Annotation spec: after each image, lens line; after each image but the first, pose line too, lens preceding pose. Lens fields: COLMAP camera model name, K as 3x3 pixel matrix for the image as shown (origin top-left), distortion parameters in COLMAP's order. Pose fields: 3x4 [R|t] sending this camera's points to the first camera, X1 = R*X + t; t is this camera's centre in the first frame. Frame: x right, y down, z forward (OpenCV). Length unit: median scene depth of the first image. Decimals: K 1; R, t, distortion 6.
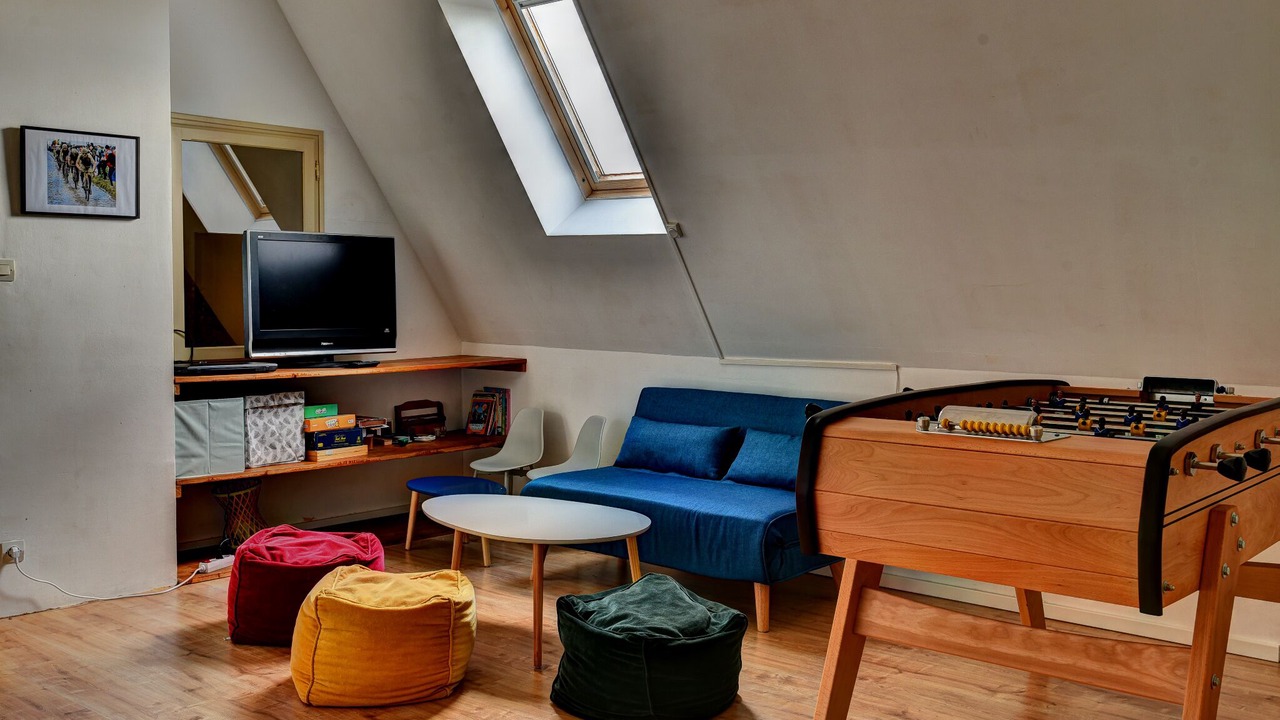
lens RADIAL K [[1246.0, 0, 640.0], [0, 1246.0, 360.0], [0, 0, 1]] dist [0.017776, 0.015660]
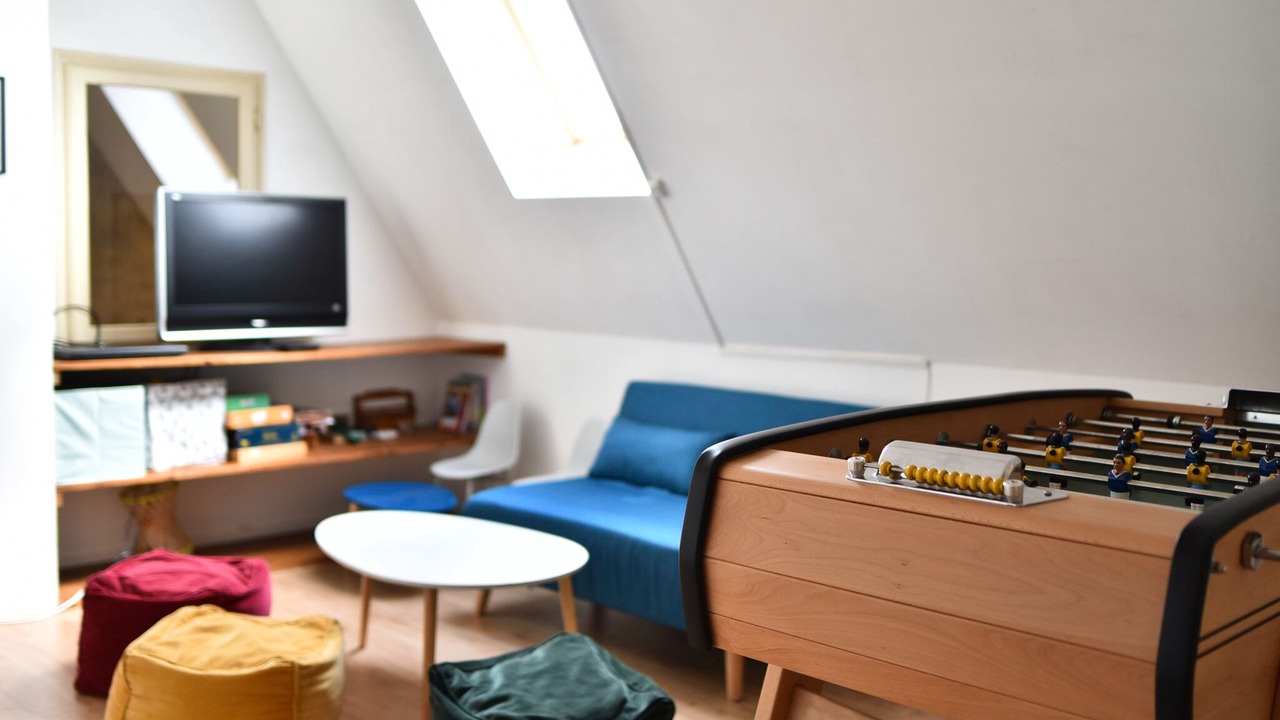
lens RADIAL K [[1291.2, 0, 640.0], [0, 1291.2, 360.0], [0, 0, 1]] dist [-0.016521, -0.014905]
pose [[0.995378, 0.013525, -0.095082, 0.101472], [-0.011500, 0.999696, 0.021808, -0.011445], [0.095348, -0.020613, 0.995231, 0.173731]]
